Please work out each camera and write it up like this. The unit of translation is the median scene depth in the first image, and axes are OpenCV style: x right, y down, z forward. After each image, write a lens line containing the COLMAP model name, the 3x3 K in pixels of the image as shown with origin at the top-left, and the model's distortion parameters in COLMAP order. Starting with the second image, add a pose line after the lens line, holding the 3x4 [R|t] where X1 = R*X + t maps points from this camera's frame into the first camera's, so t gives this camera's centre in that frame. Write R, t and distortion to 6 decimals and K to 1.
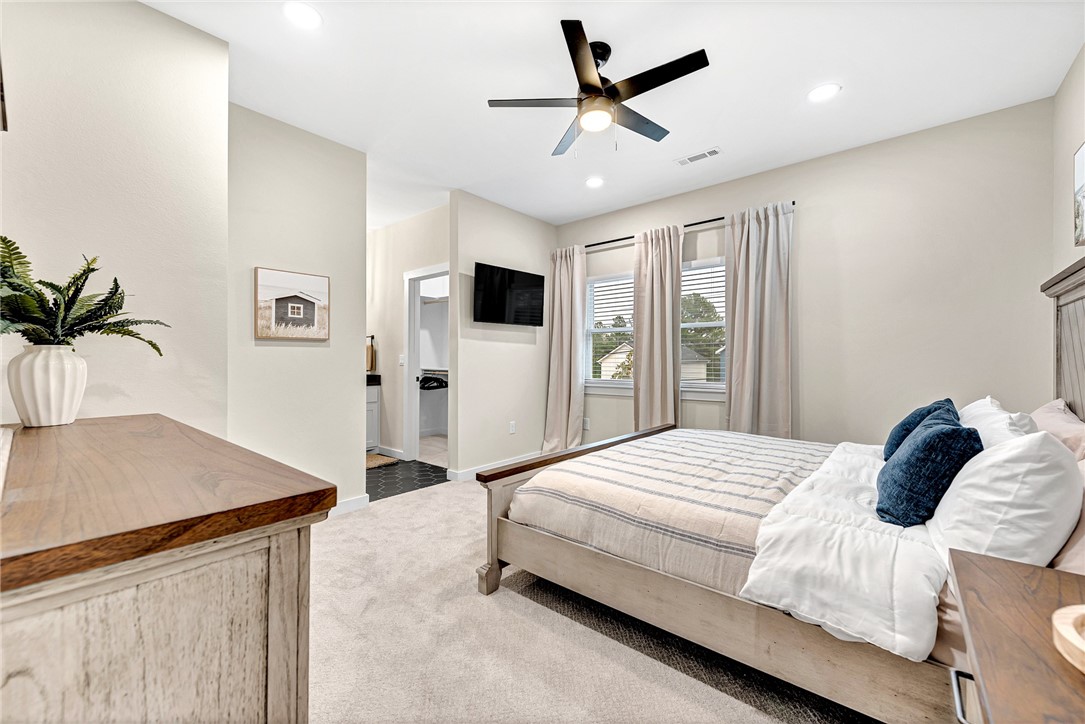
lens RADIAL K [[426.4, 0, 543.4], [0, 426.4, 361.4], [0, 0, 1]] dist [0.007122, -0.000420]
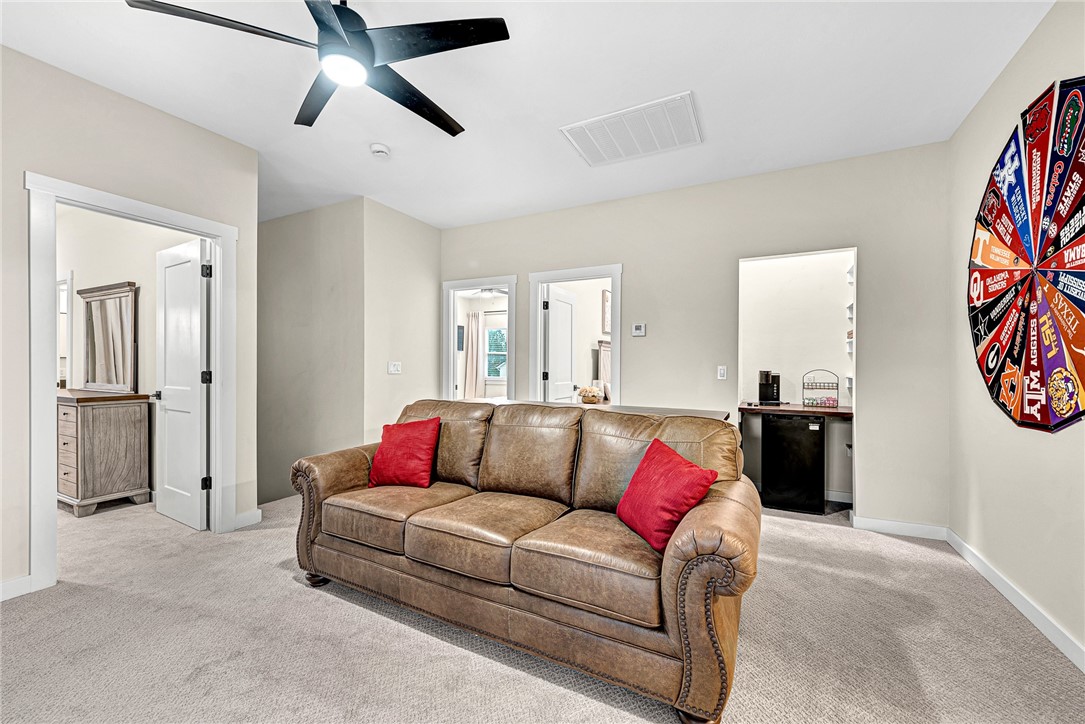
lens RADIAL K [[426.4, 0, 540.4], [0, 426.4, 367.7], [0, 0, 1]] dist [0.007122, -0.000420]
pose [[0.973692, -0.003100, 0.227849, -0.104072], [0.003516, 0.999993, -0.001421, 0.000765], [-0.227843, 0.002185, 0.973695, -1.018759]]
